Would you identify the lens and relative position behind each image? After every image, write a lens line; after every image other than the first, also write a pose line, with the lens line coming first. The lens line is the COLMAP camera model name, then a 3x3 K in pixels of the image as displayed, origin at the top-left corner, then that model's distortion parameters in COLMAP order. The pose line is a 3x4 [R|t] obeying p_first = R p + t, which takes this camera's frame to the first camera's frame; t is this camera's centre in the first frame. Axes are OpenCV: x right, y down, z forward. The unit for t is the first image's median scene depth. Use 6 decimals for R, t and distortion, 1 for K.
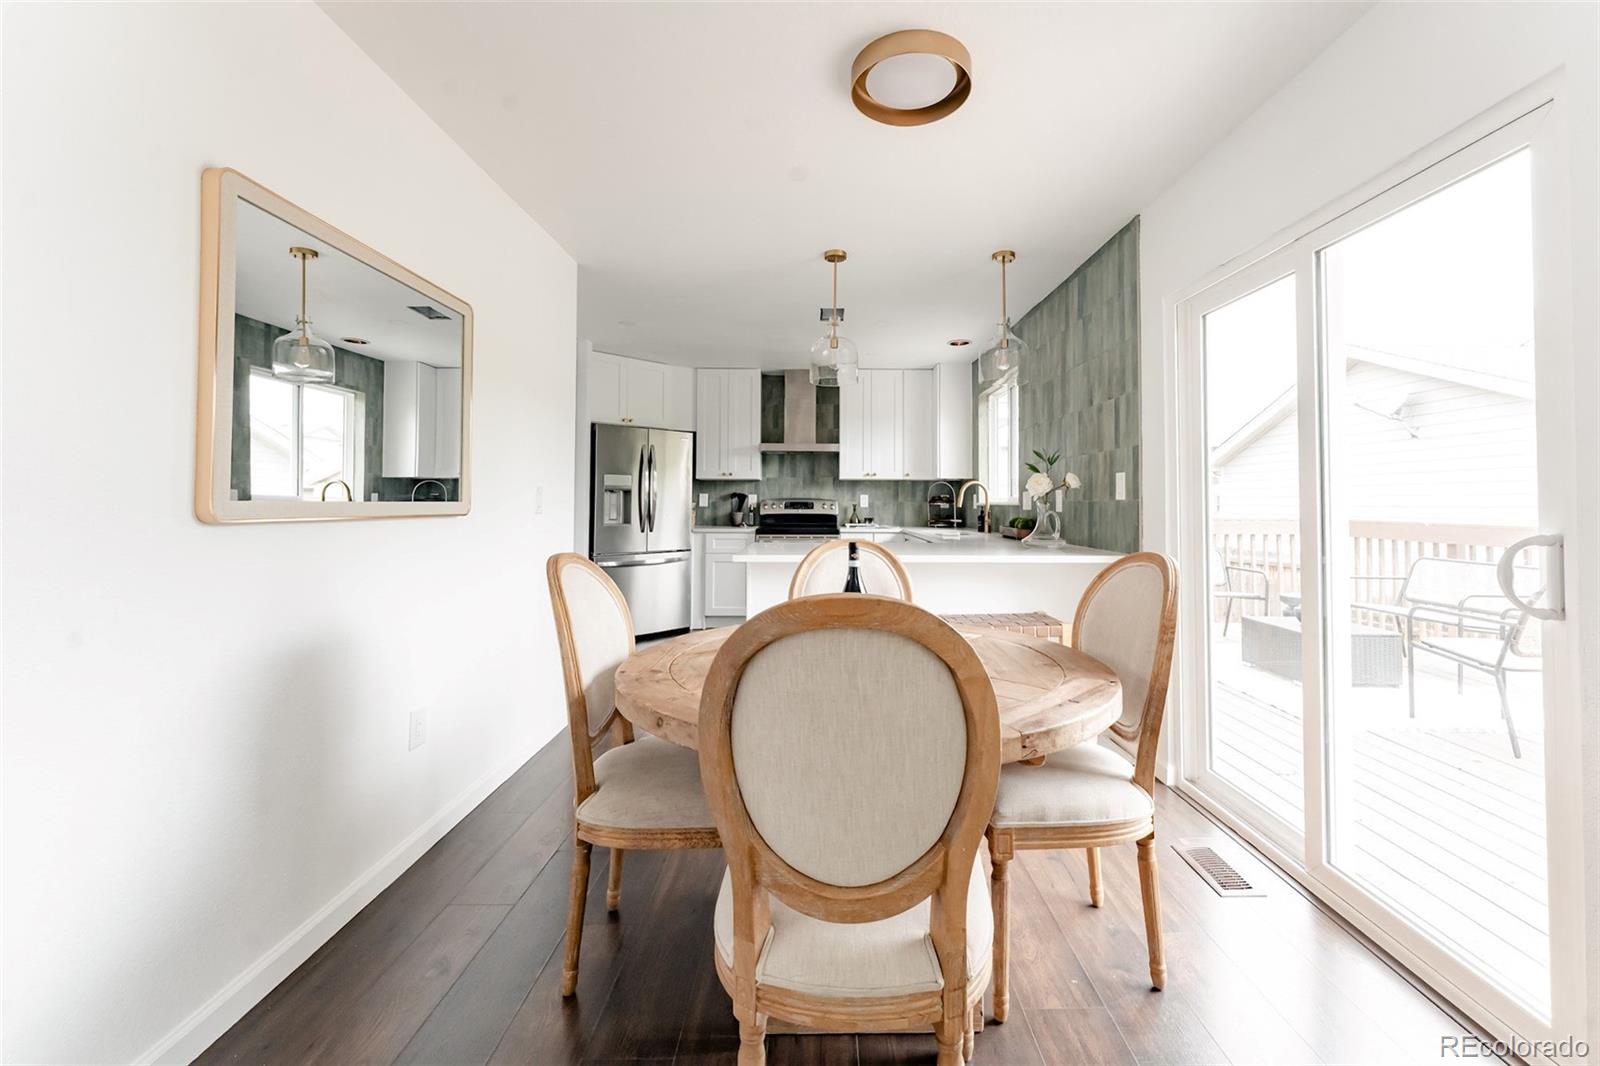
lens RADIAL K [[663.4, 0, 830.1], [0, 663.4, 494.5], [0, 0, 1]] dist [0.001420, -0.000067]
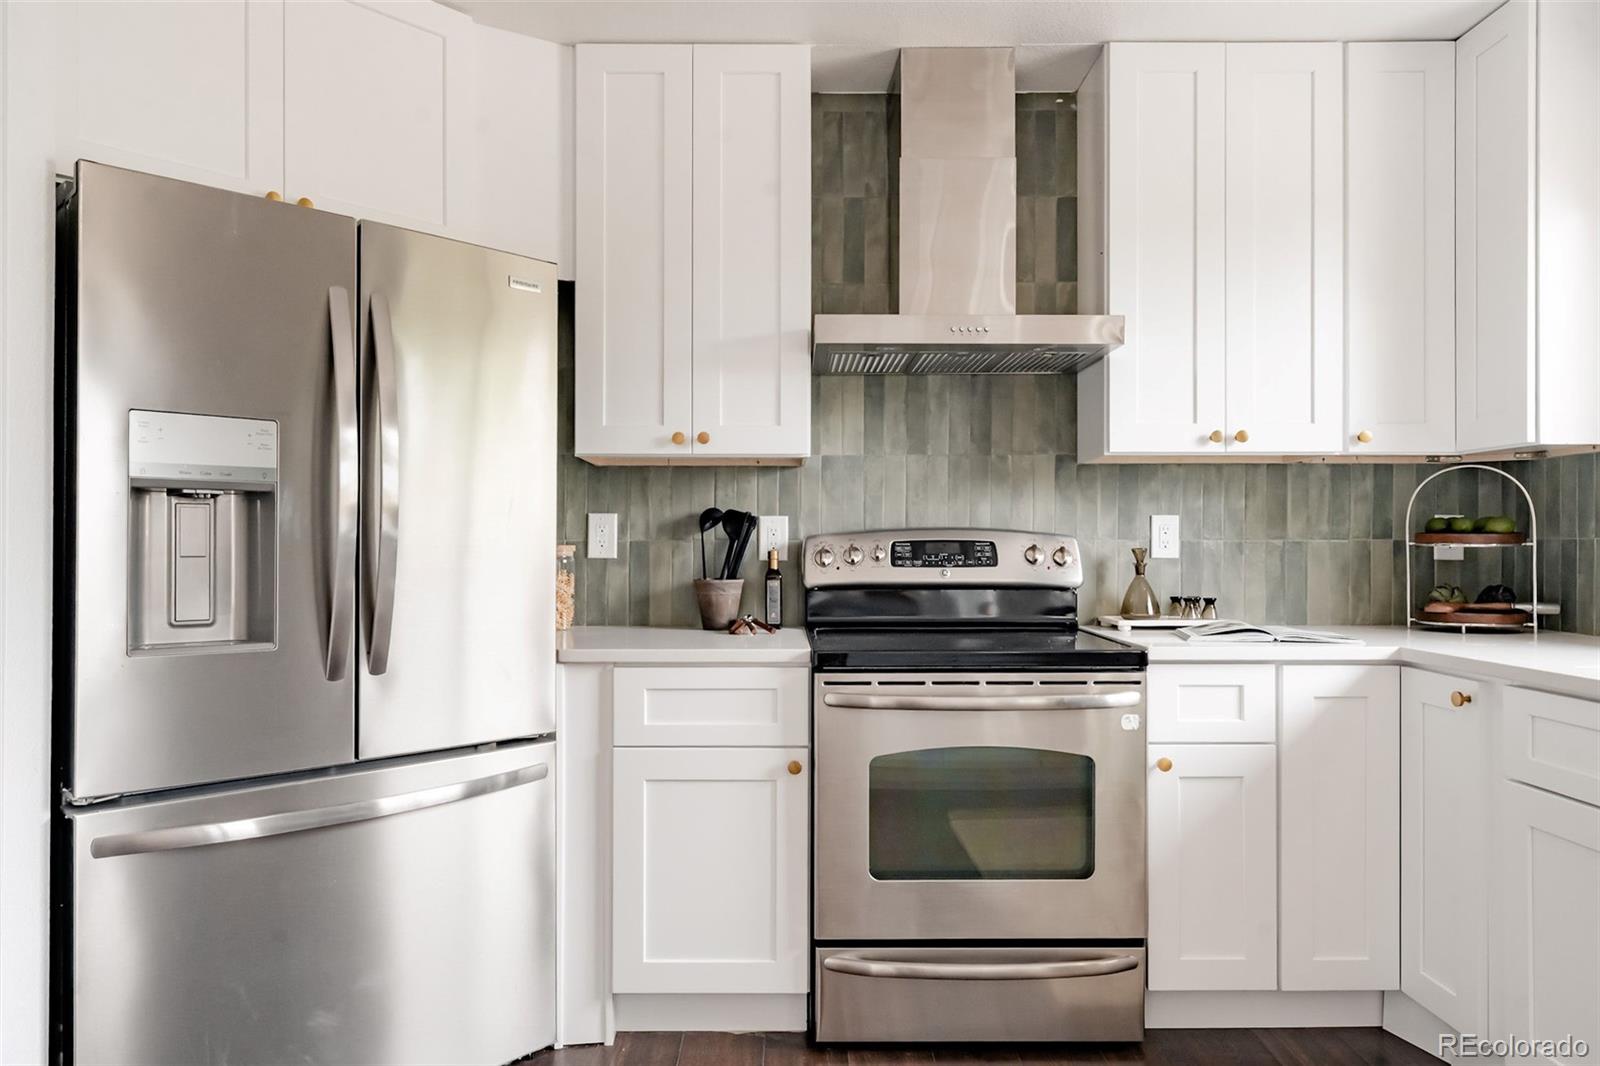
lens RADIAL K [[1127.1, 0, 795.8], [0, 1127.1, 536.2], [0, 0, 1]] dist [0.000644, 0.000507]
pose [[0.999808, -0.004144, -0.019168, -0.104157], [0.004247, 0.999977, 0.005324, 0.006821], [0.019146, -0.005404, 0.999802, 0.546438]]
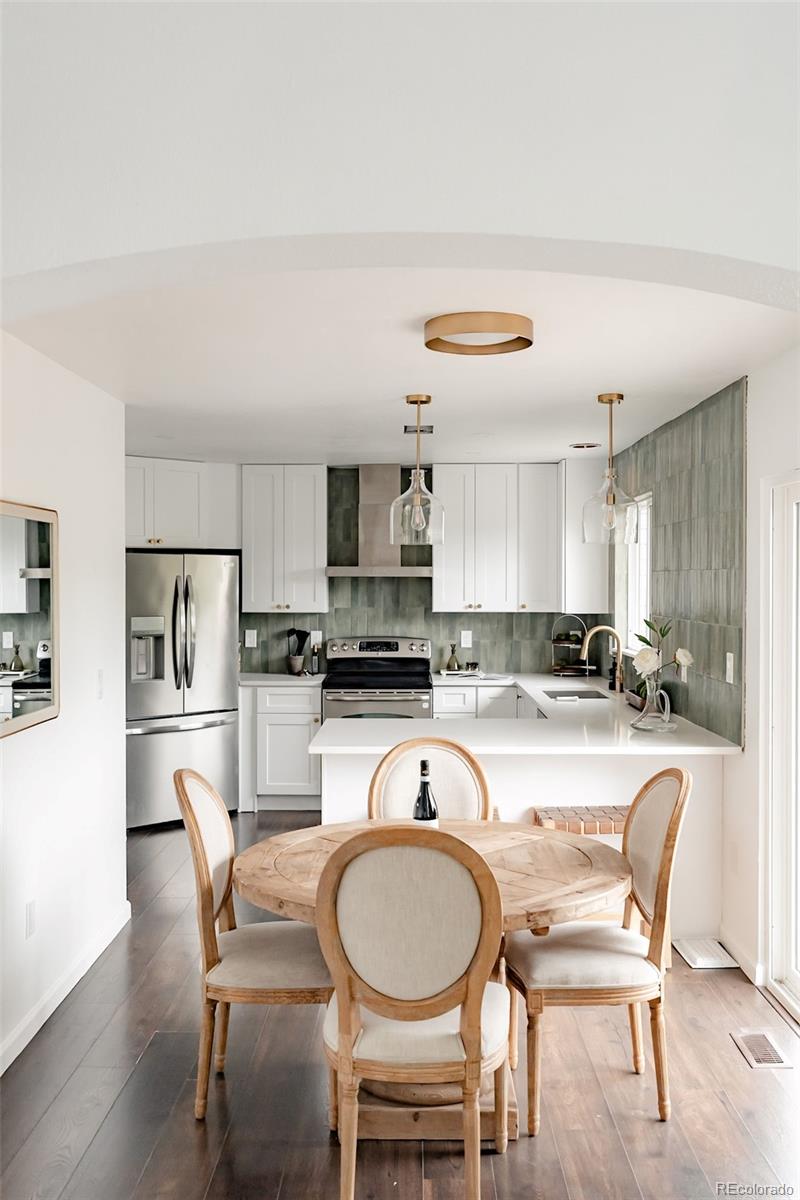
lens RADIAL K [[1112.8, 0, 400.8], [0, 1112.8, 596.1], [0, 0, 1]] dist [-0.007569, 0.000518]
pose [[0.999628, -0.002462, -0.027167, 0.012785], [0.003080, 0.999737, 0.022745, -0.071118], [0.027104, -0.022821, 0.999372, -0.259823]]
